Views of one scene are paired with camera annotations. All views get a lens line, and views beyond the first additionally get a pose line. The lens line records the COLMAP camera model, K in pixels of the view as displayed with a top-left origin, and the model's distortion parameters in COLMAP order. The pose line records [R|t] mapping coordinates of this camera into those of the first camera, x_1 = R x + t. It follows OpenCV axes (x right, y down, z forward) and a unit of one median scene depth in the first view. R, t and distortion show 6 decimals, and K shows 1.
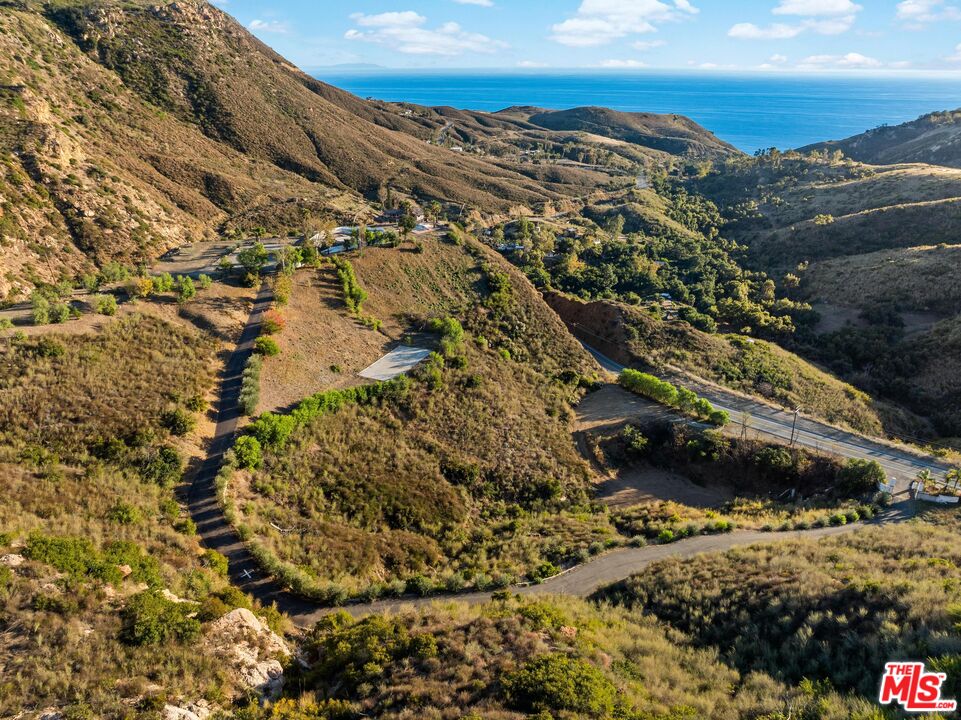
lens RADIAL K [[686.1, 0, 480.5], [0, 686.1, 360.0], [0, 0, 1]] dist [-0.029925, -0.008396]
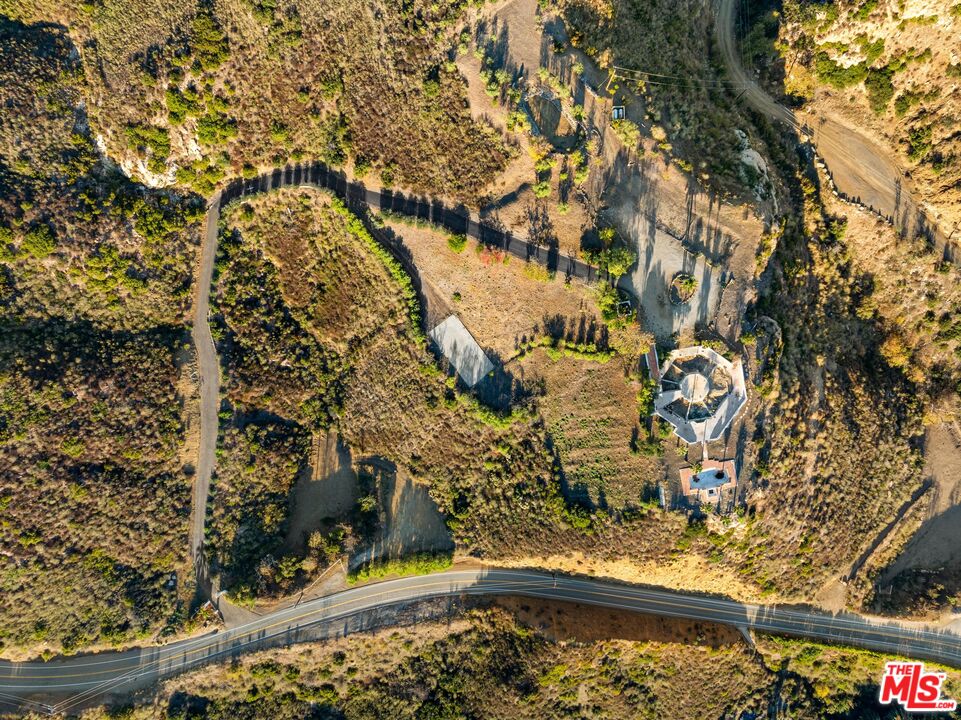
lens RADIAL K [[686.1, 0, 480.5], [0, 686.1, 360.0], [0, 0, 1]] dist [-0.029925, -0.008396]
pose [[-0.476769, 0.878193, 0.038324, -0.184195], [-0.350418, -0.229863, 0.907948, -1.211630], [0.806163, 0.419453, 0.417326, 0.578973]]
